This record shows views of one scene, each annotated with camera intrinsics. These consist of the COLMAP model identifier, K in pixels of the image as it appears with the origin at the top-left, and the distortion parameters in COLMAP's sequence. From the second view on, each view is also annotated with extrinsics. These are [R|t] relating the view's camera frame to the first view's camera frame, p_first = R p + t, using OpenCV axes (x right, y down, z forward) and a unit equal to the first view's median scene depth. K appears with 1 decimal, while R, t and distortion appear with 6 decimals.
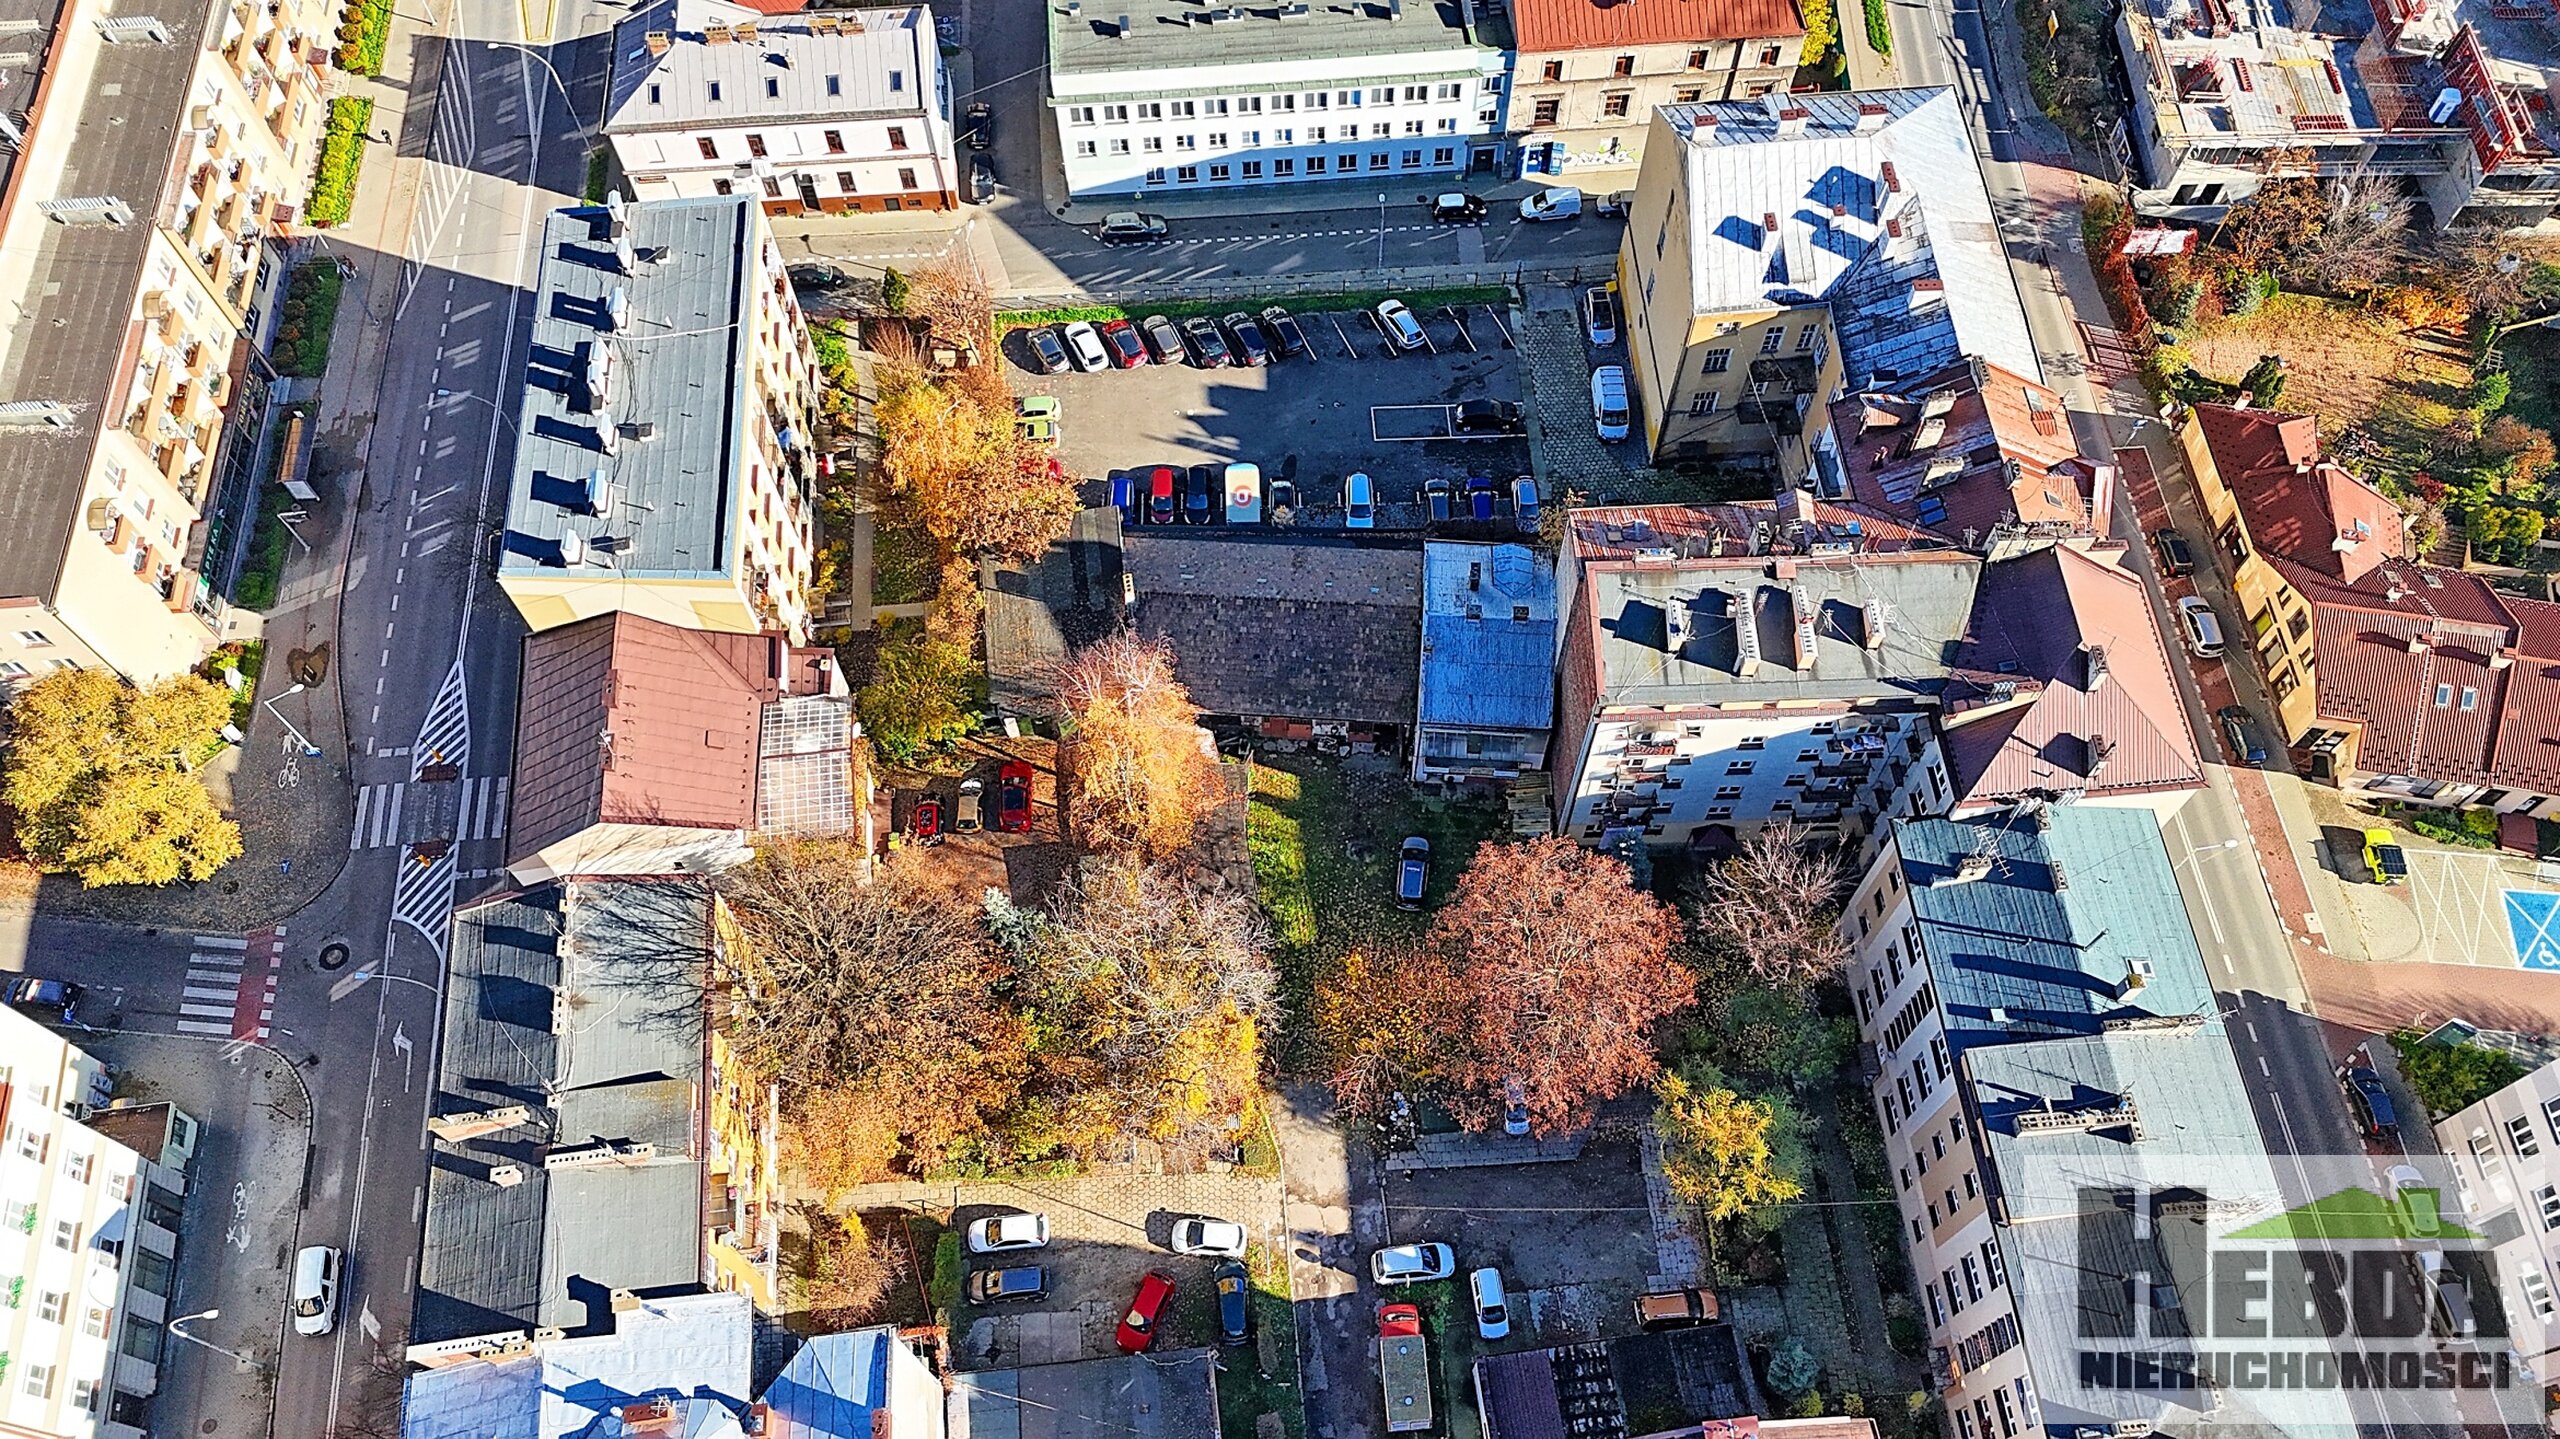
lens RADIAL K [[1859.7, 0, 1280.0], [0, 1859.7, 719.5], [0, 0, 1]] dist [0.062393, -0.079775]
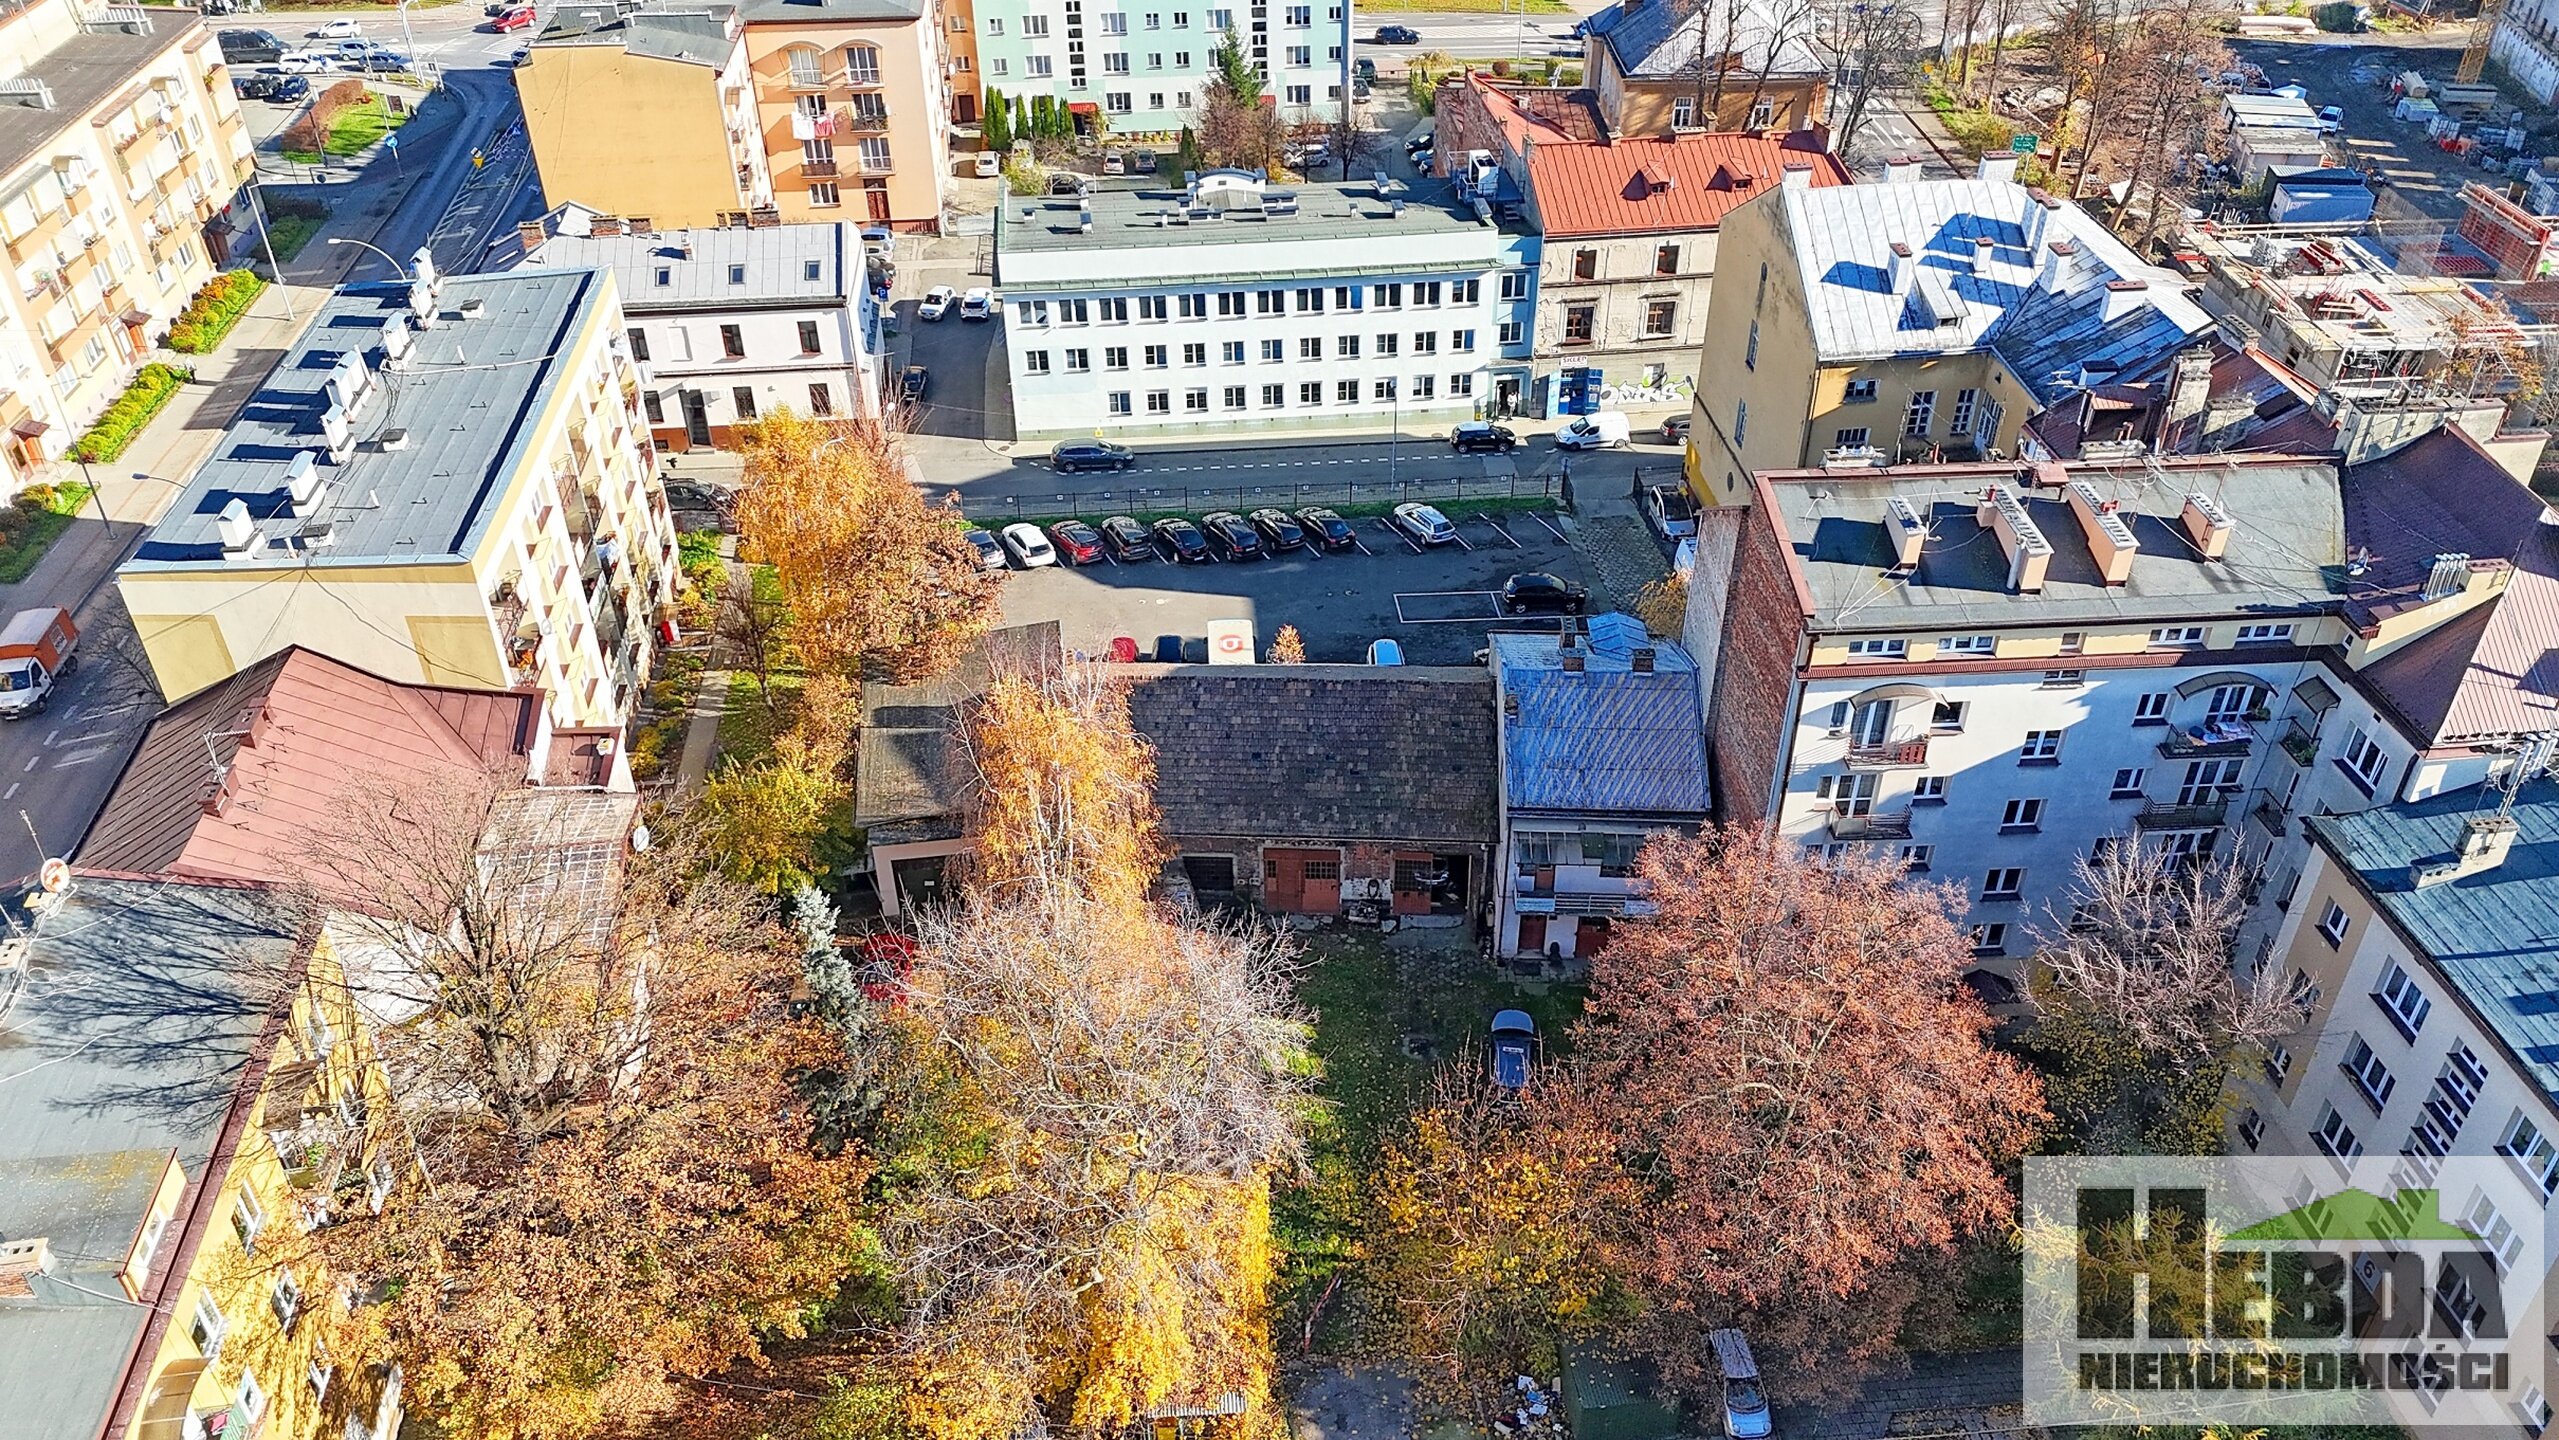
lens RADIAL K [[1859.0, 0, 1279.5], [0, 1859.0, 720.0], [0, 0, 1]] dist [0.062393, -0.079775]
pose [[0.999653, -0.013738, 0.022459, -0.016391], [0.022176, 0.899175, -0.437027, 0.214681], [-0.014191, 0.437373, 0.899168, 0.329684]]
